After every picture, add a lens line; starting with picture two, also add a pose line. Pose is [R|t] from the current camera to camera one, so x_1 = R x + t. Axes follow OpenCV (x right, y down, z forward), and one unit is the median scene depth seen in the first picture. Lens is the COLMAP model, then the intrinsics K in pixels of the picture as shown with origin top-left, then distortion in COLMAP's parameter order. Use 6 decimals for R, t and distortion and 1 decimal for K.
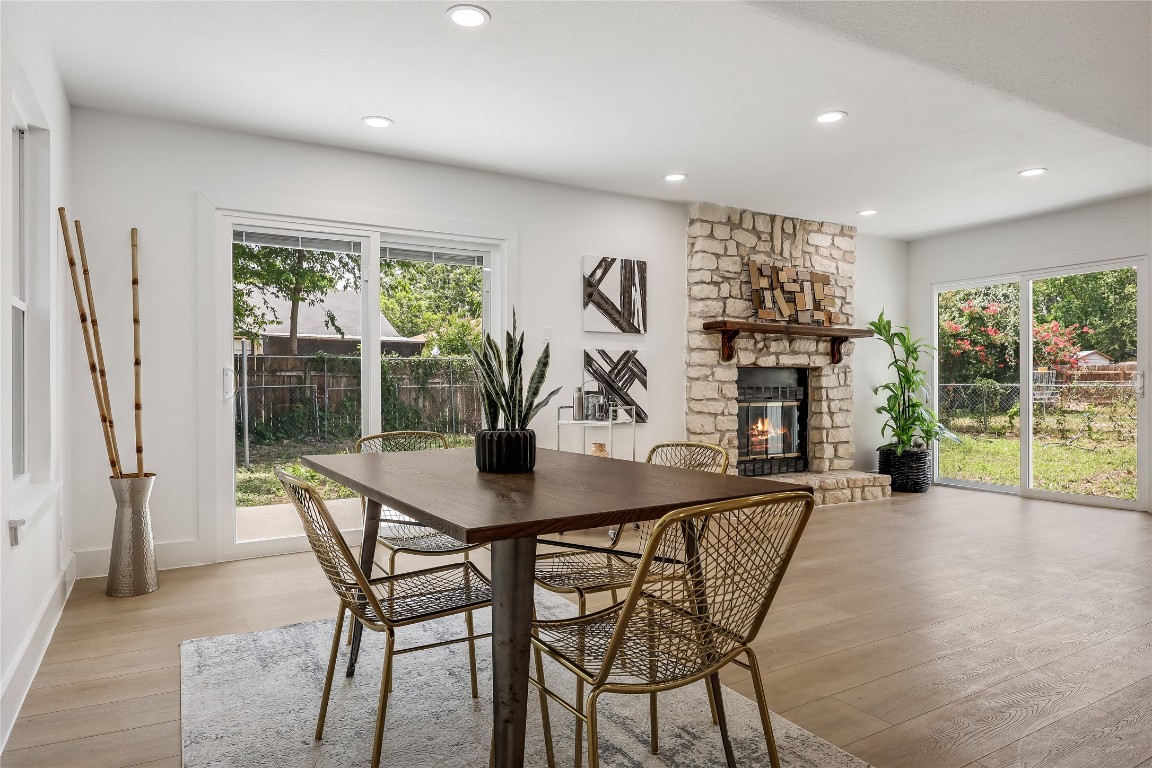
lens RADIAL K [[693.7, 0, 571.7], [0, 693.7, 393.4], [0, 0, 1]] dist [0.001915, 0.000080]
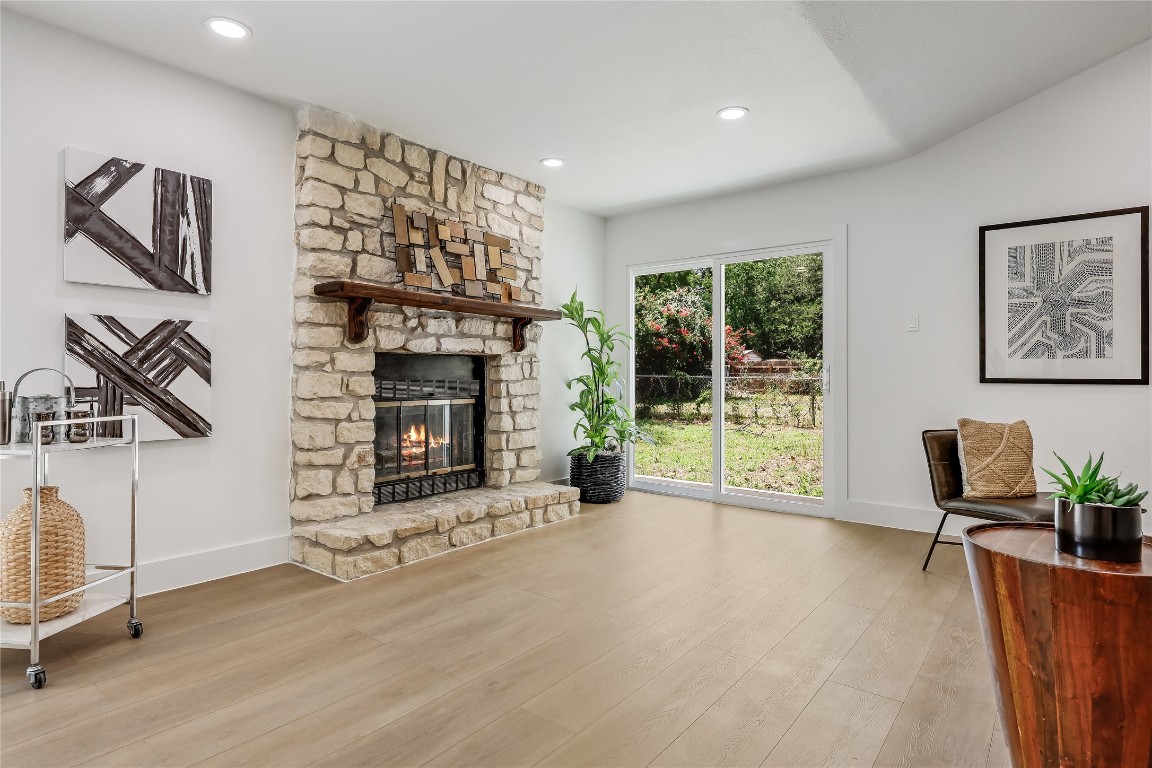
lens RADIAL K [[614.1, 0, 576.8], [0, 614.1, 377.9], [0, 0, 1]] dist [0.004600, 0.000594]
pose [[0.931179, 0.006708, 0.364500, 0.194187], [-0.004988, 0.999972, -0.005659, -0.008667], [-0.364527, 0.003451, 0.931186, 0.328287]]
